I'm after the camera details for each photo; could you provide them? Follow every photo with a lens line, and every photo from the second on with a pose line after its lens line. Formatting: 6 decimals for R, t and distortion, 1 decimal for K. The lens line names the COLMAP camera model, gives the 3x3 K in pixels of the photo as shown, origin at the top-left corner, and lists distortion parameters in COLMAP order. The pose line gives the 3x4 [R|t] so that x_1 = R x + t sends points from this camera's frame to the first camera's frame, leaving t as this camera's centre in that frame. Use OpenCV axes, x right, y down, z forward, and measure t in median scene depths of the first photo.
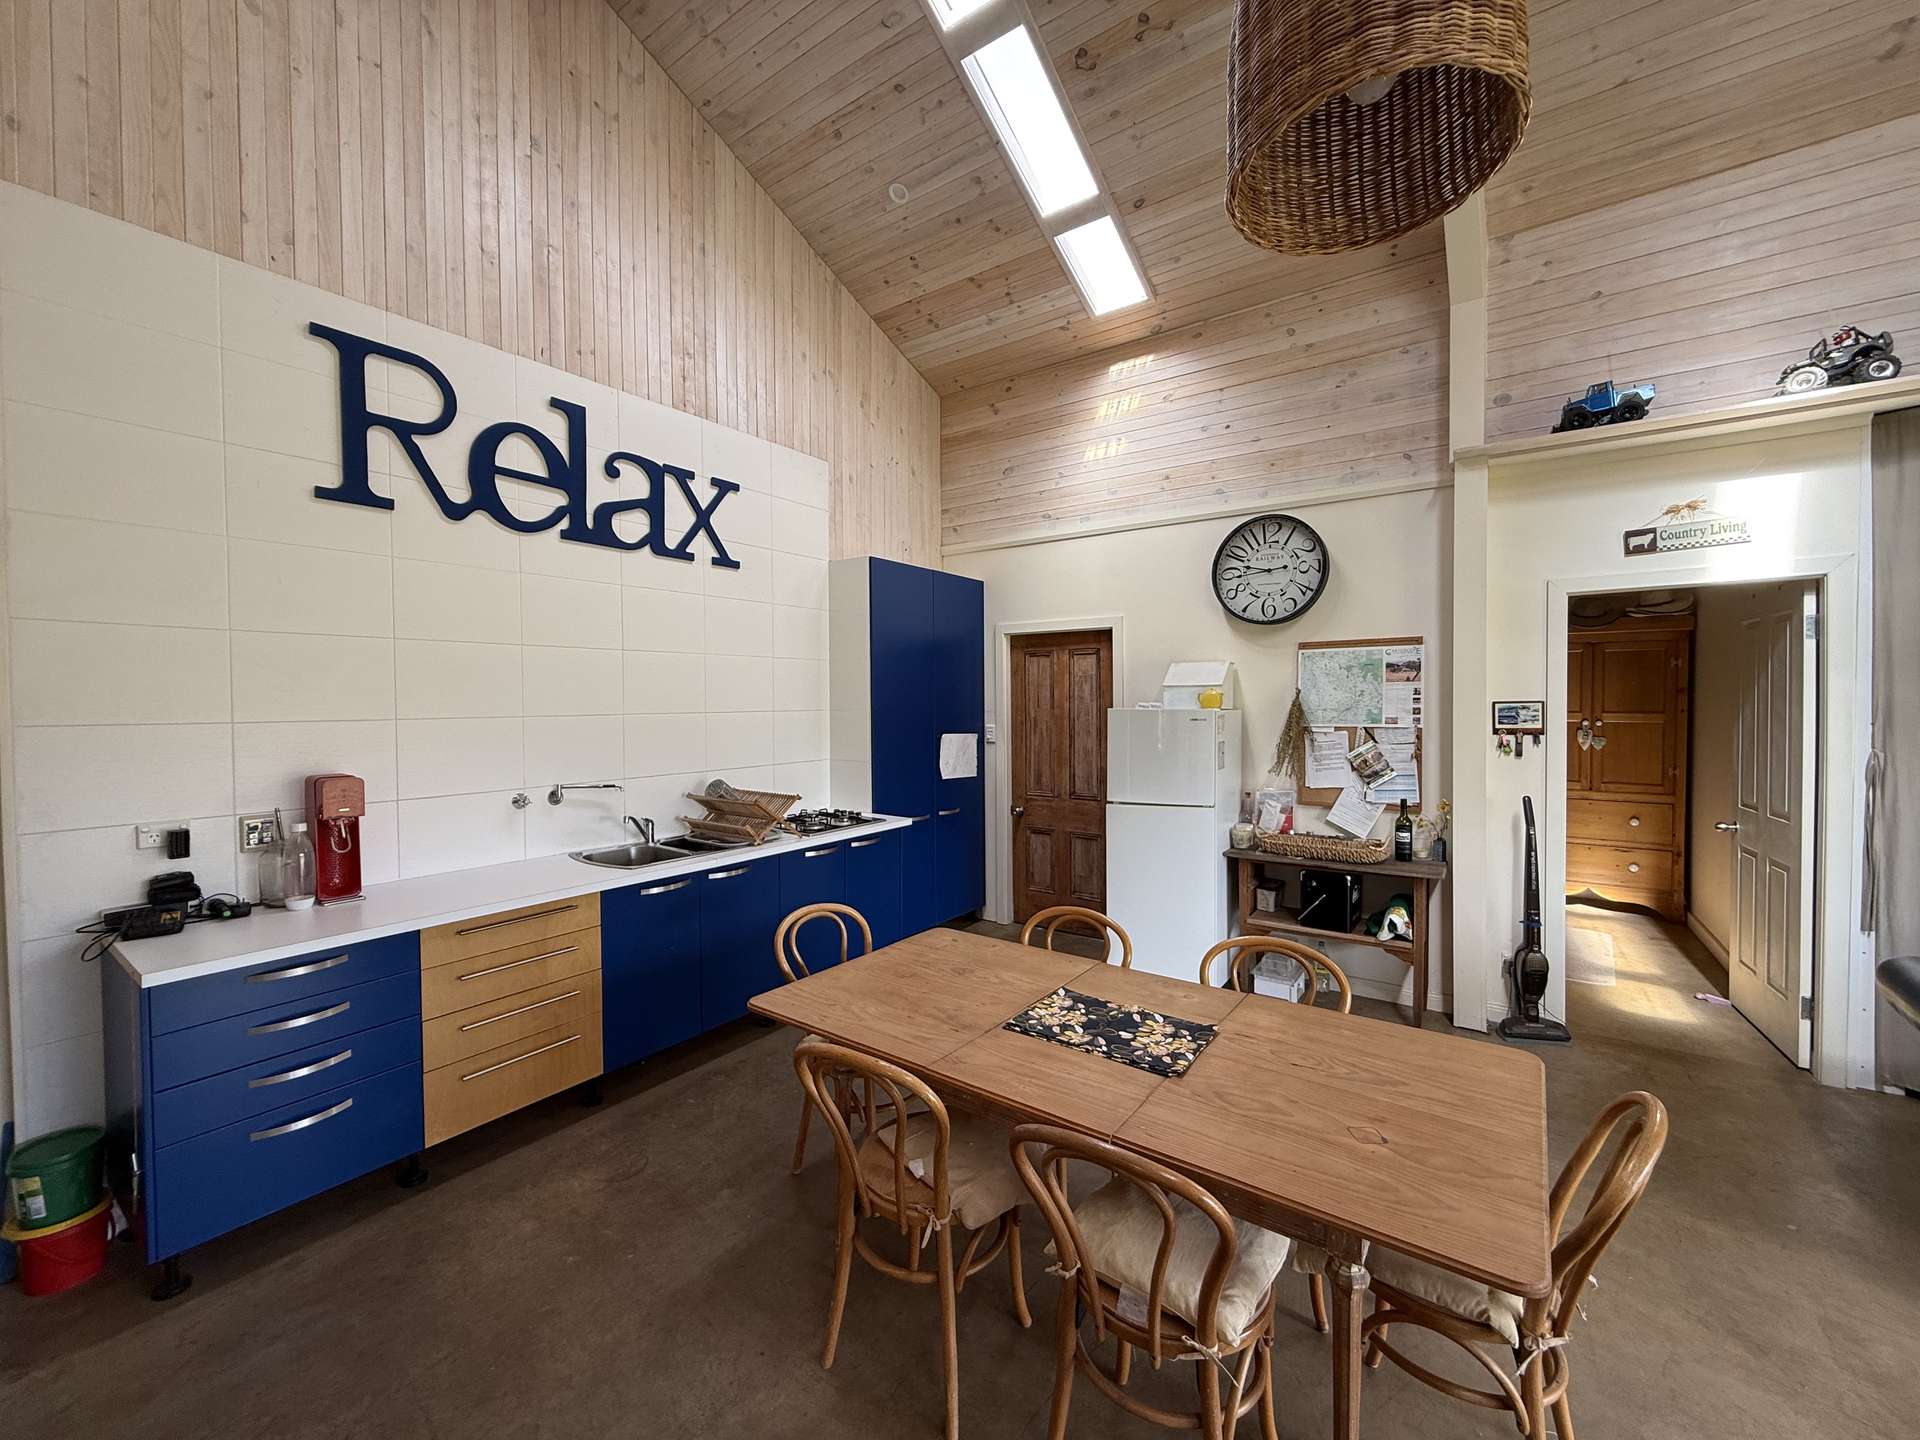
lens RADIAL K [[765.8, 0, 956.2], [0, 765.8, 716.5], [0, 0, 1]] dist [0.000406, 0.000000]
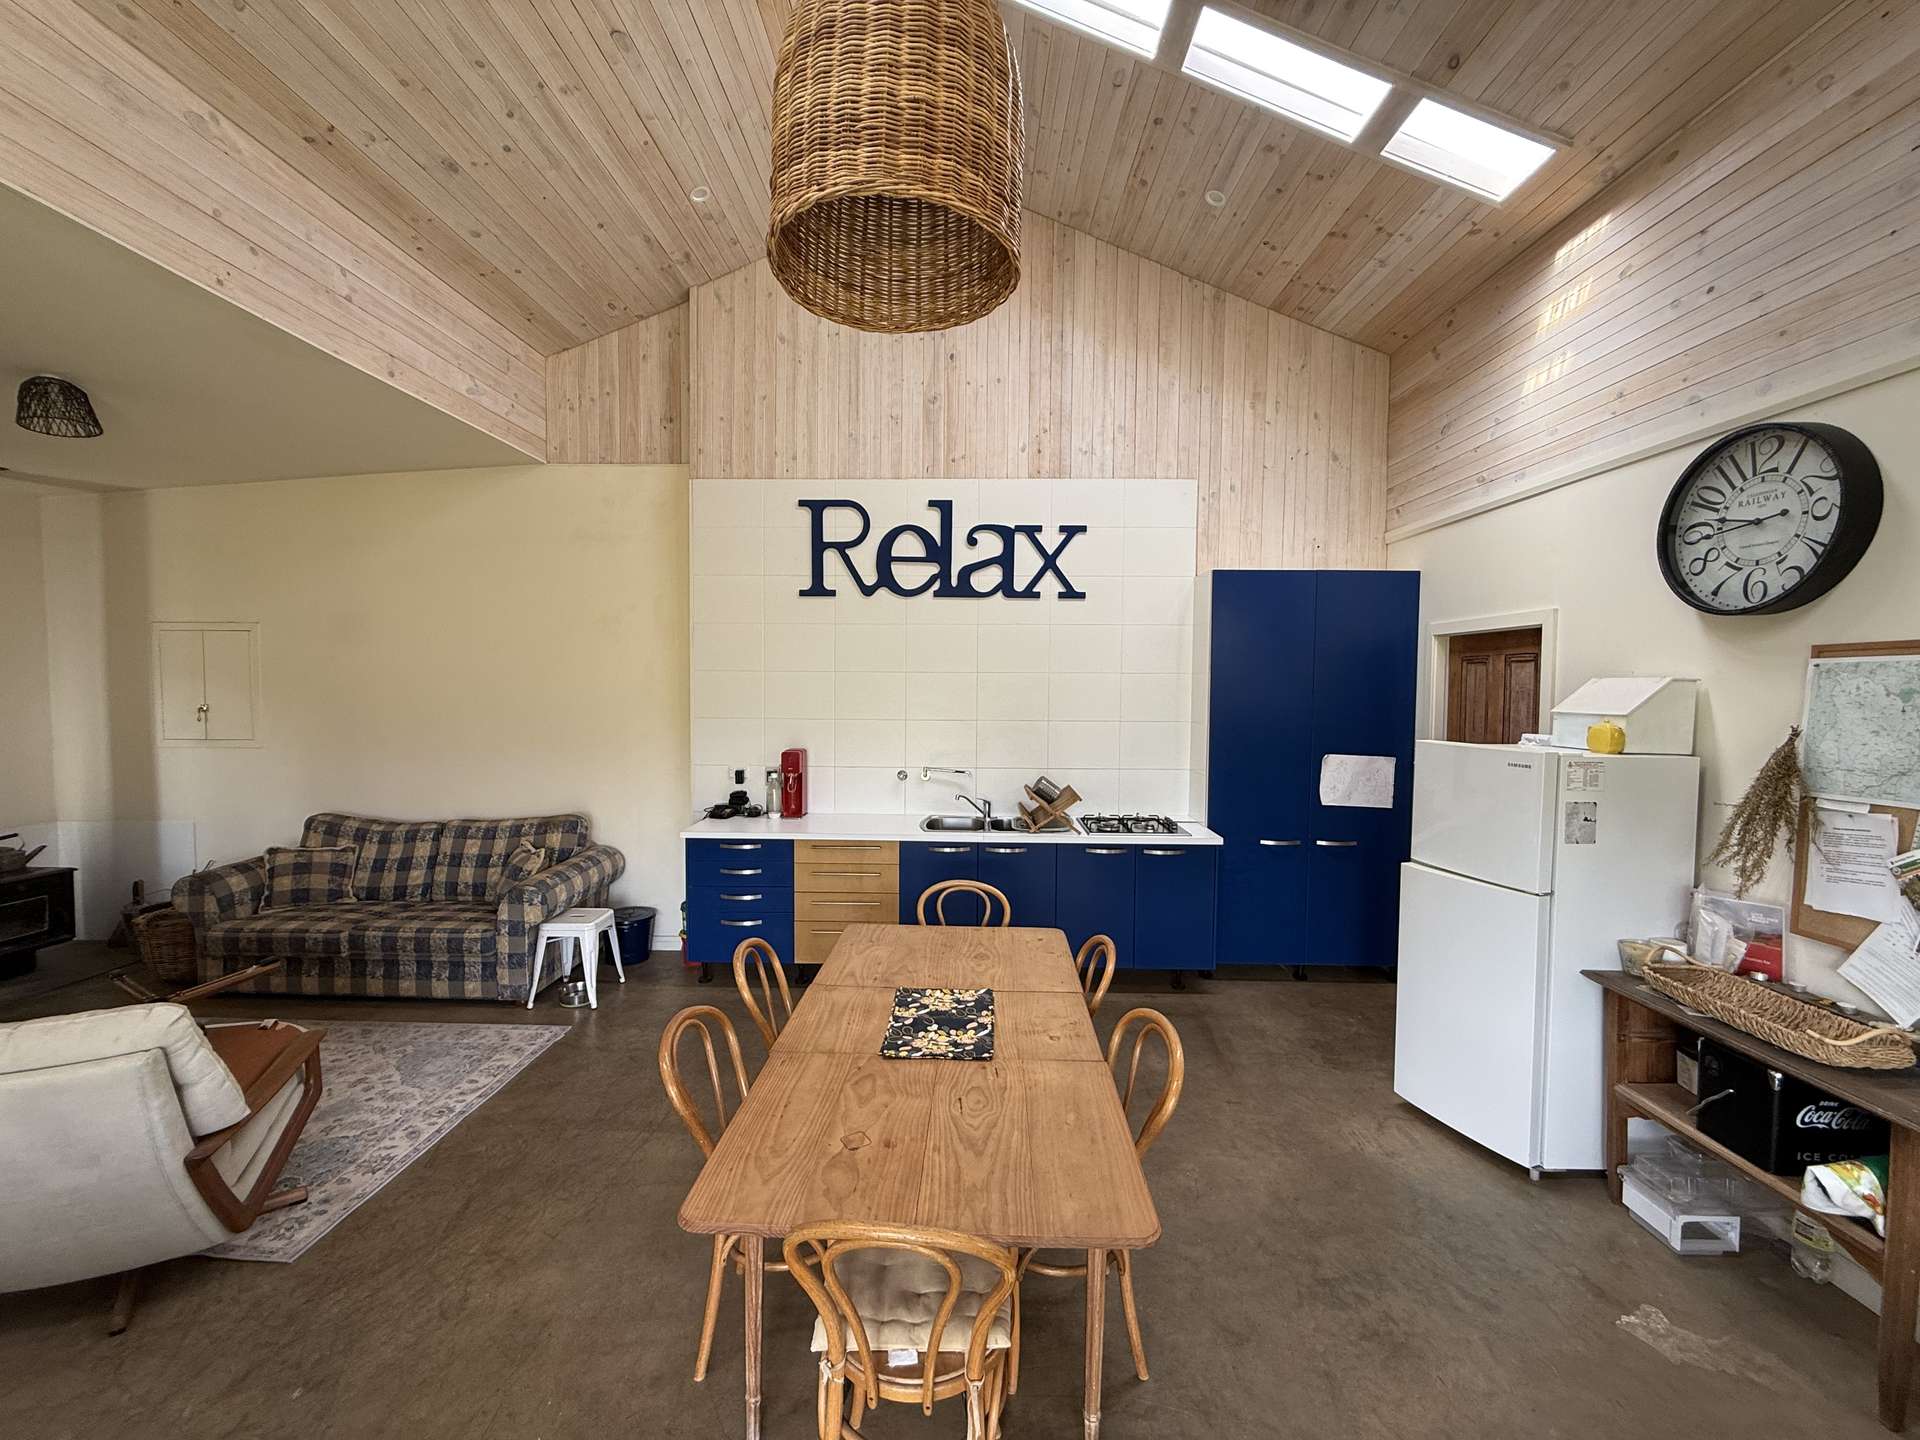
lens RADIAL K [[765.8, 0, 956.2], [0, 765.8, 716.5], [0, 0, 1]] dist [0.000406, 0.000000]
pose [[0.566938, 0.044769, -0.822543, 0.594658], [-0.028884, 0.998988, 0.034464, -0.049451], [0.823254, 0.004220, 0.567657, 0.184524]]
